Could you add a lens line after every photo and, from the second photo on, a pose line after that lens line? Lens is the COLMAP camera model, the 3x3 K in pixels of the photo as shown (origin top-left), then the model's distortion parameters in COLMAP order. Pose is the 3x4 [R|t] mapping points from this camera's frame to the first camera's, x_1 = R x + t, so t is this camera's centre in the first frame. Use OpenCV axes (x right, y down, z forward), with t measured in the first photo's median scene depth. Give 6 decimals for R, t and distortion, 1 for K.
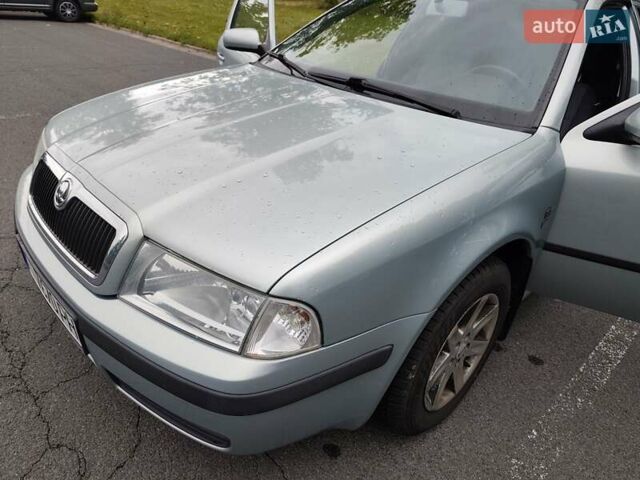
lens RADIAL K [[437.9, 0, 319.5], [0, 437.9, 237.1], [0, 0, 1]] dist [0.026703, -0.032351]
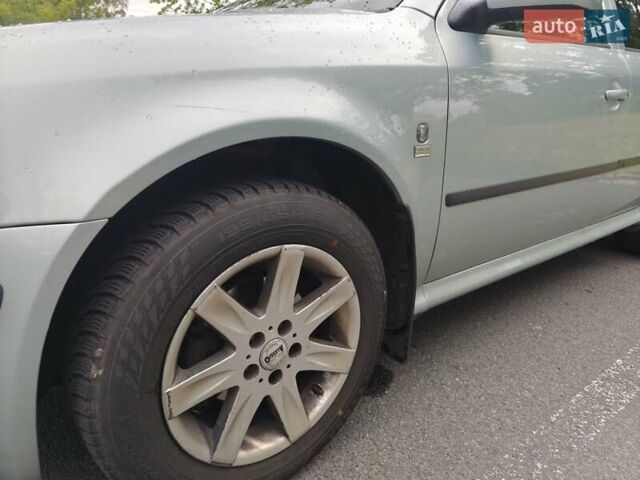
lens RADIAL K [[437.9, 0, 319.5], [0, 437.9, 237.1], [0, 0, 1]] dist [0.026703, -0.032351]
pose [[0.994117, -0.034607, -0.102630, 0.408007], [0.012896, 0.978658, -0.205090, 0.209176], [0.107538, 0.202560, 0.973347, 0.379037]]
